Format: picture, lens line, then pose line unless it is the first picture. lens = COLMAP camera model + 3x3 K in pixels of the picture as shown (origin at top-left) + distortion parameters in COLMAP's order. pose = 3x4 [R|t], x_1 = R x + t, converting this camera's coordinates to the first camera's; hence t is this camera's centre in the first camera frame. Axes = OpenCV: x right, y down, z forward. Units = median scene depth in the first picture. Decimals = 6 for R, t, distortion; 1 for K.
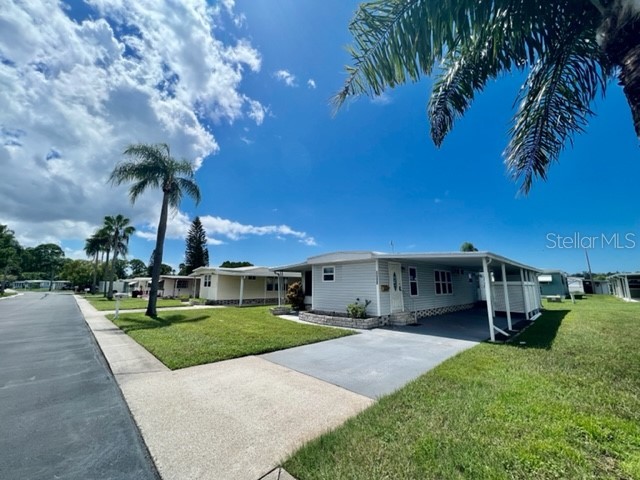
lens RADIAL K [[254.8, 0, 325.6], [0, 254.8, 242.6], [0, 0, 1]] dist [-0.001844, 0.000644]
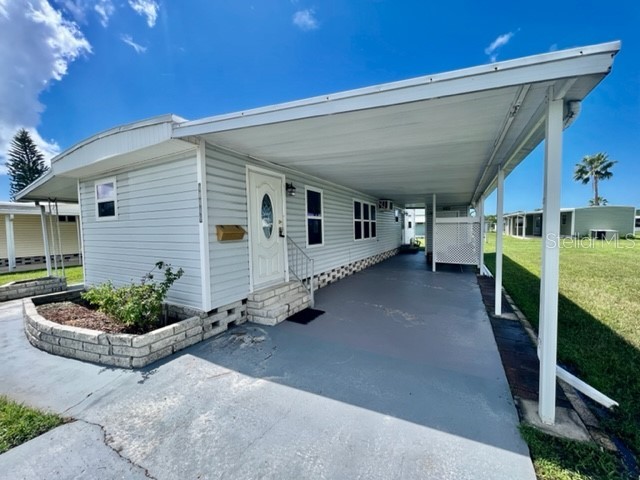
lens RADIAL K [[254.8, 0, 320.6], [0, 254.8, 239.7], [0, 0, 1]] dist [-0.001844, 0.000644]
pose [[0.960606, -0.030567, 0.276227, 0.165043], [-0.027287, 0.978757, 0.203199, 0.070709], [-0.276570, -0.202731, 0.939366, 0.394193]]
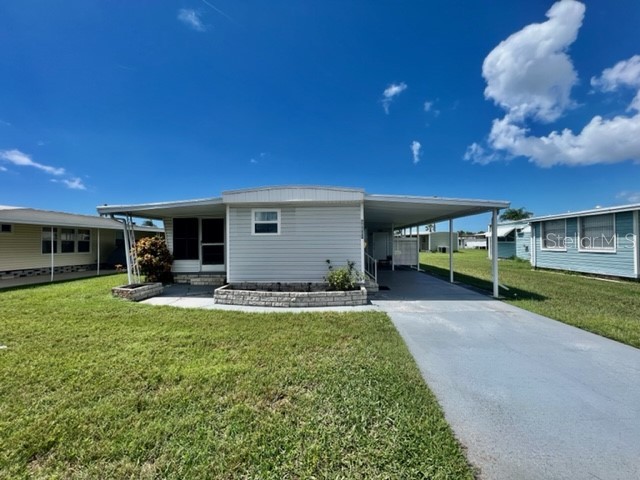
lens RADIAL K [[254.8, 0, 324.7], [0, 254.8, 241.5], [0, 0, 1]] dist [-0.001844, 0.000644]
pose [[0.750593, -0.001301, 0.660764, -0.209646], [-0.101791, 0.987833, 0.117575, 0.062728], [-0.652877, -0.155511, 0.741328, 0.342740]]
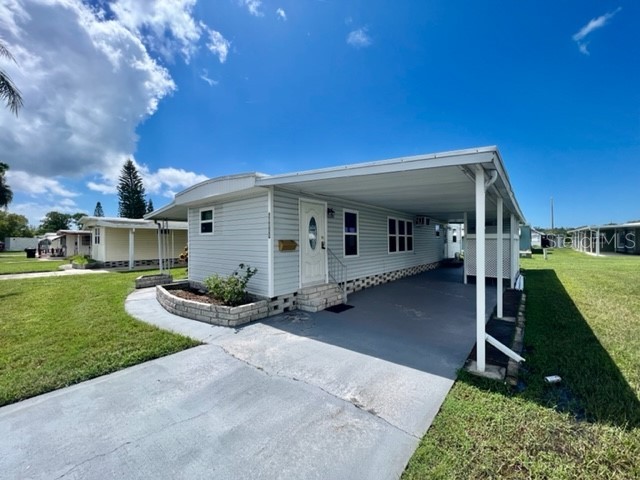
lens RADIAL K [[254.8, 0, 321.8], [0, 254.8, 239.7], [0, 0, 1]] dist [-0.001844, 0.000644]
pose [[0.995892, -0.005027, 0.090404, 0.165423], [-0.009581, 0.987001, 0.160427, 0.051445], [-0.090036, -0.160634, 0.982899, 0.298079]]
